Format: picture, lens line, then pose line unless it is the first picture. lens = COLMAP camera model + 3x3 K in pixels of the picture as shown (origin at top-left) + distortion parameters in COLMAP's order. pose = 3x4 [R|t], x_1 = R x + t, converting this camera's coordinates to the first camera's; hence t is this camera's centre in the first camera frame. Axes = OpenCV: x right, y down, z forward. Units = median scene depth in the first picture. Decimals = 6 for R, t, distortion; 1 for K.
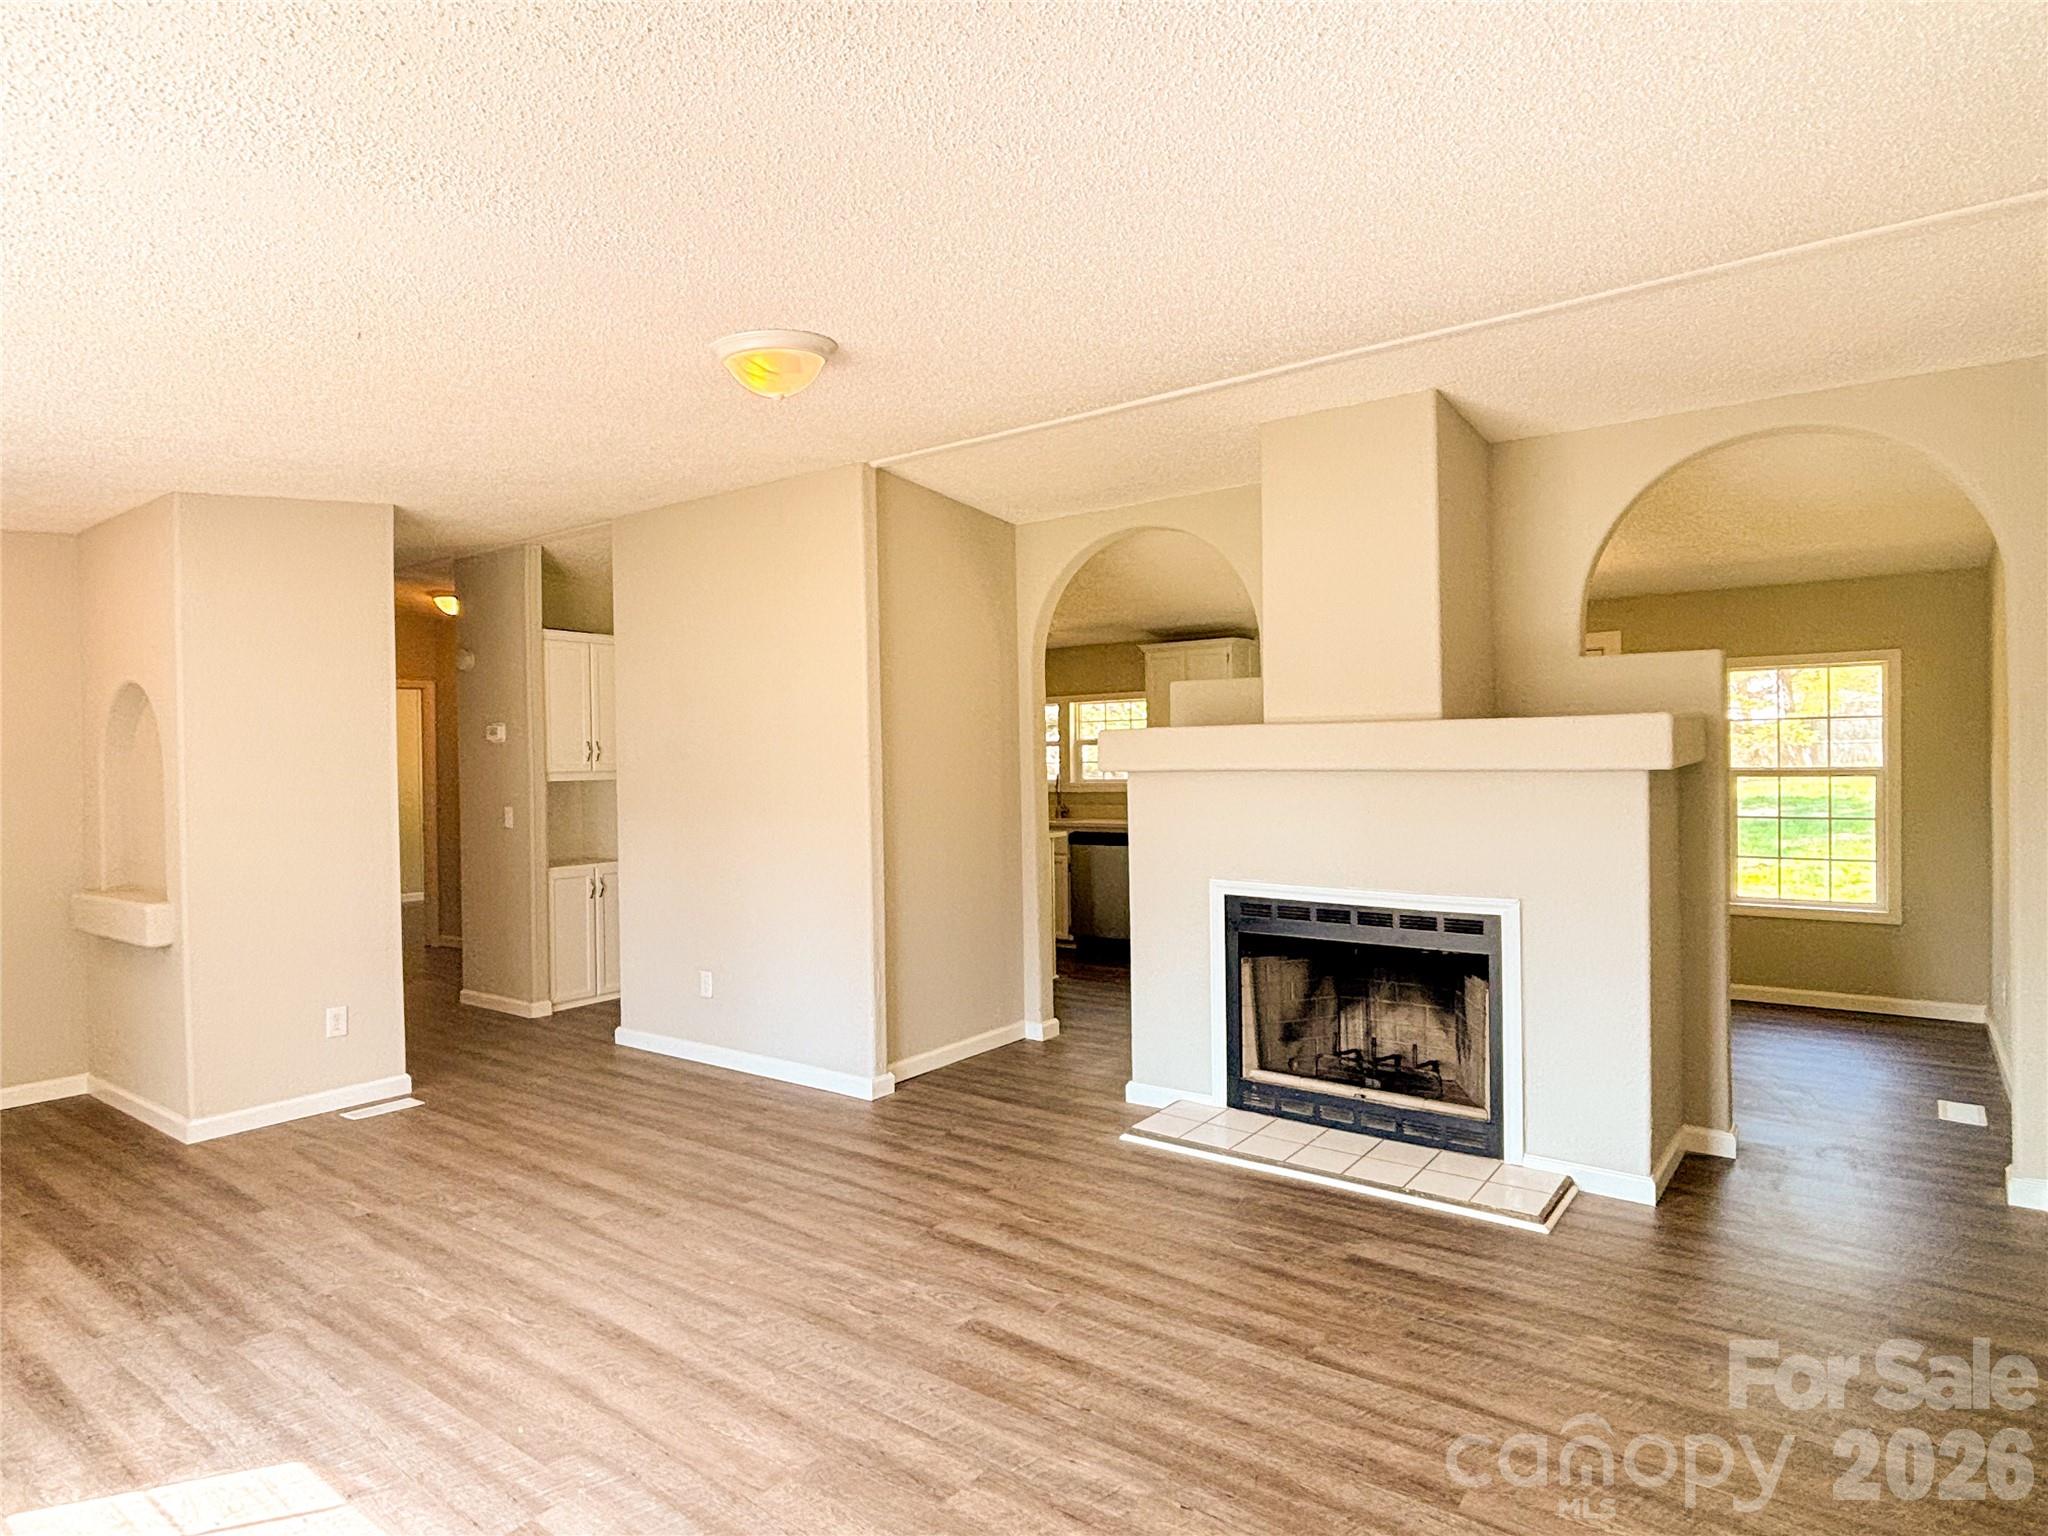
lens RADIAL K [[1155.5, 0, 1013.3], [0, 1155.5, 760.0], [0, 0, 1]] dist [0.018686, -0.003892]
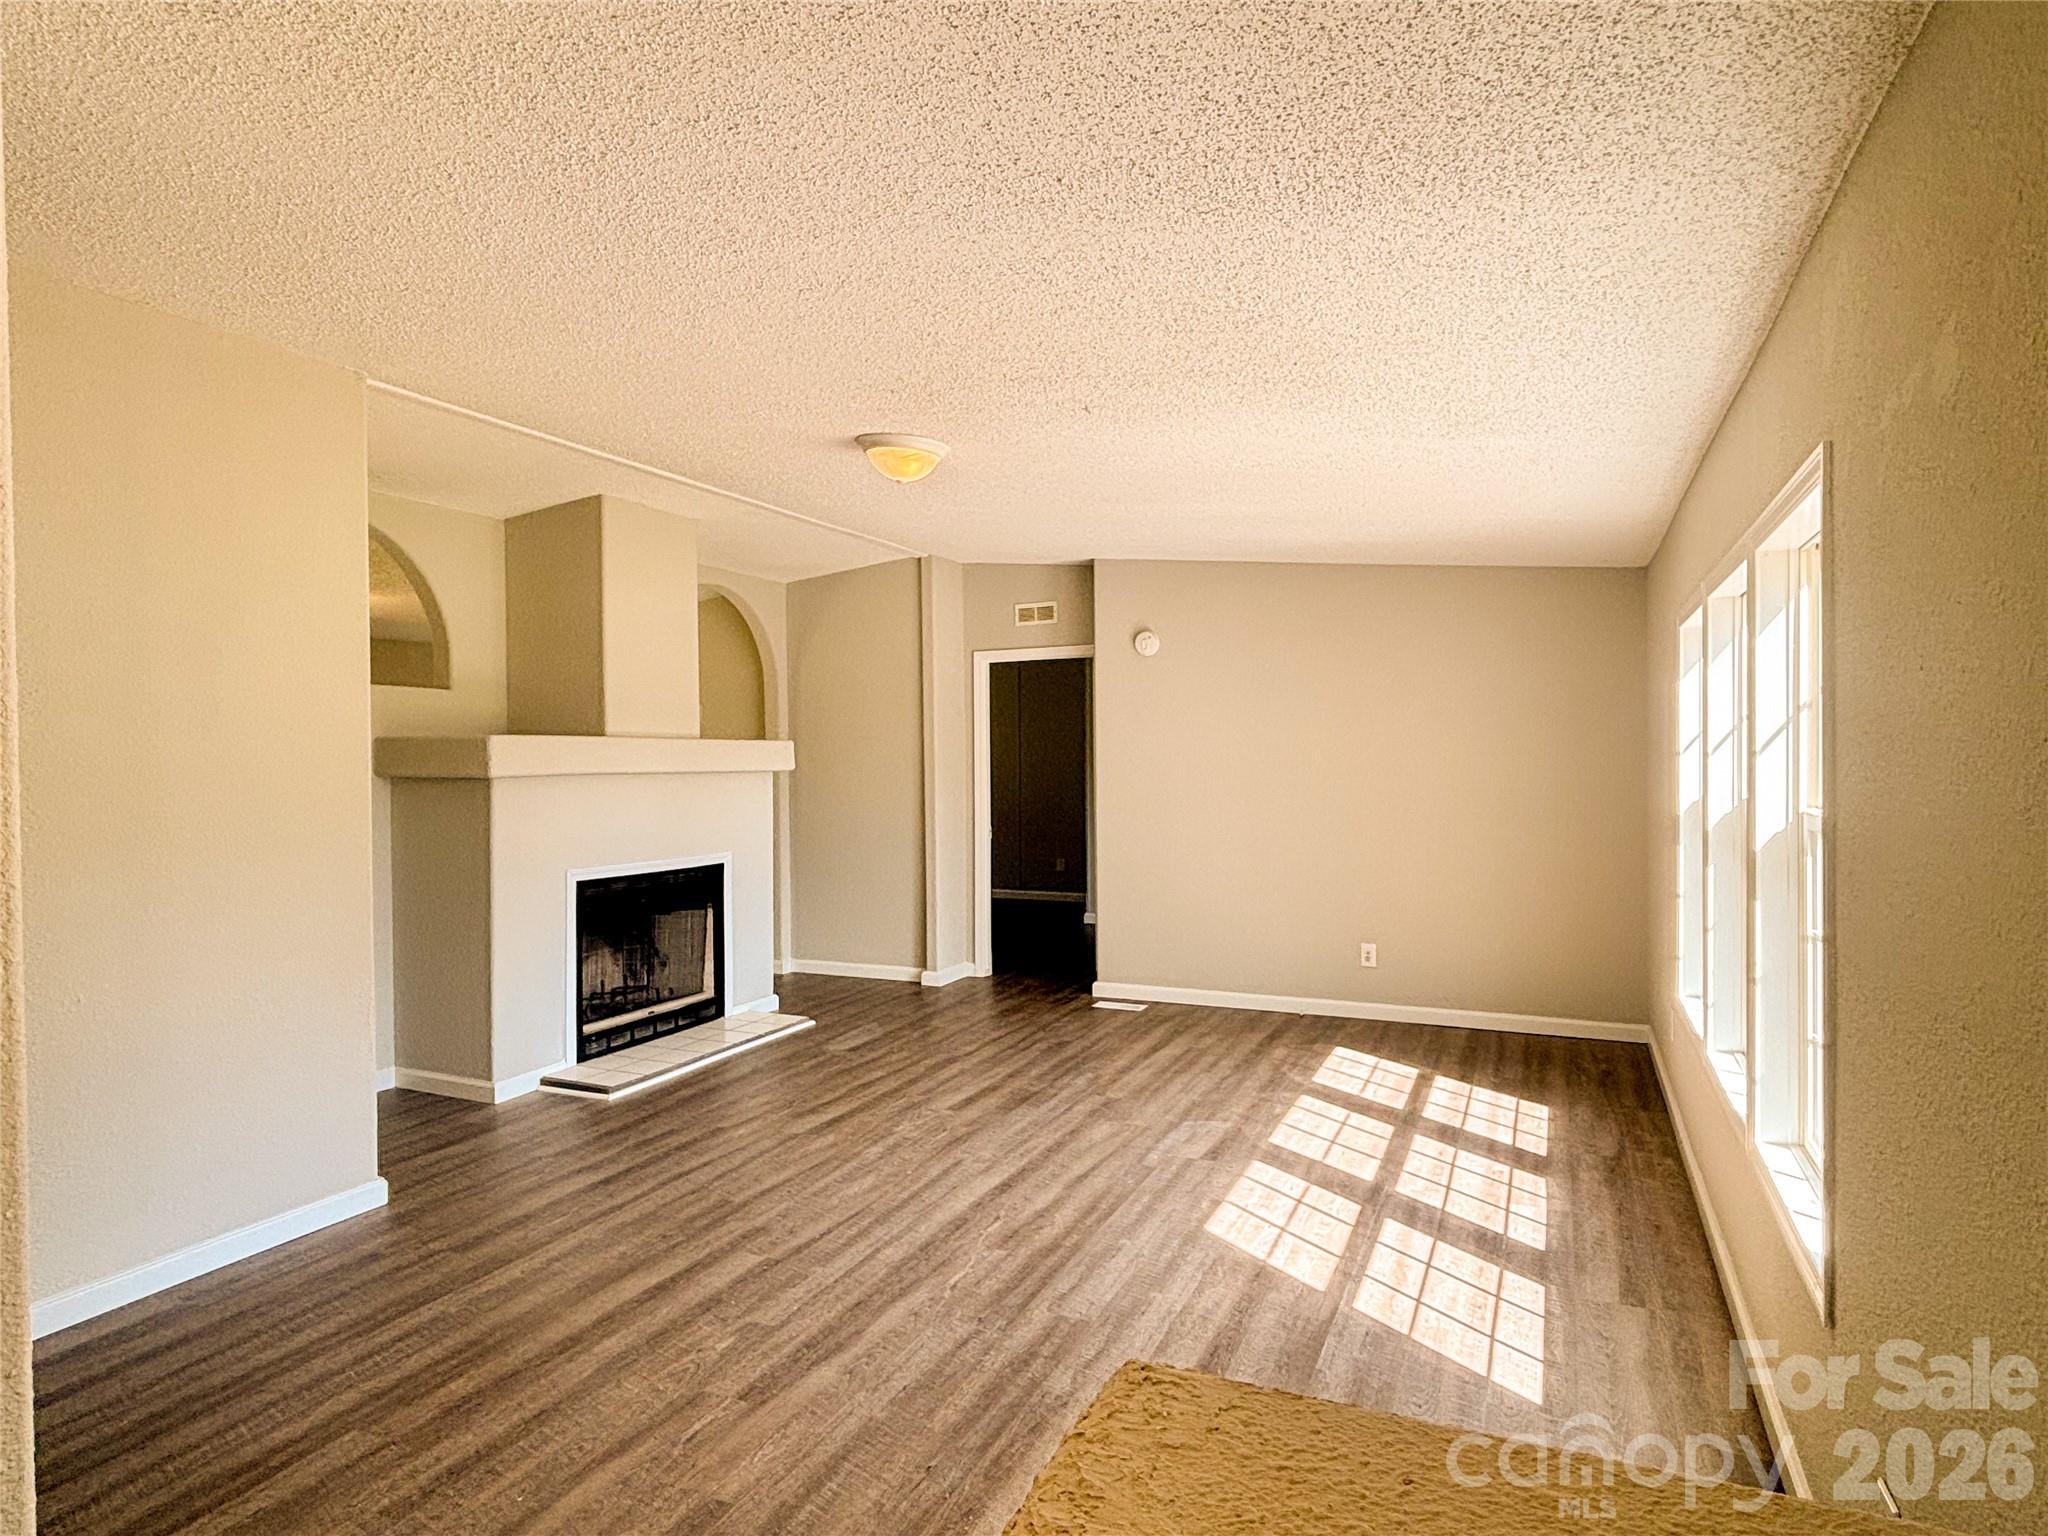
lens RADIAL K [[1155.5, 0, 1016.7], [0, 1155.5, 772.2], [0, 0, 1]] dist [0.018686, -0.003892]
pose [[-0.221632, 0.013336, 0.975039, -1.482967], [0.018344, 0.999787, -0.009505, 0.038411], [-0.974958, 0.015780, -0.221830, 1.162526]]
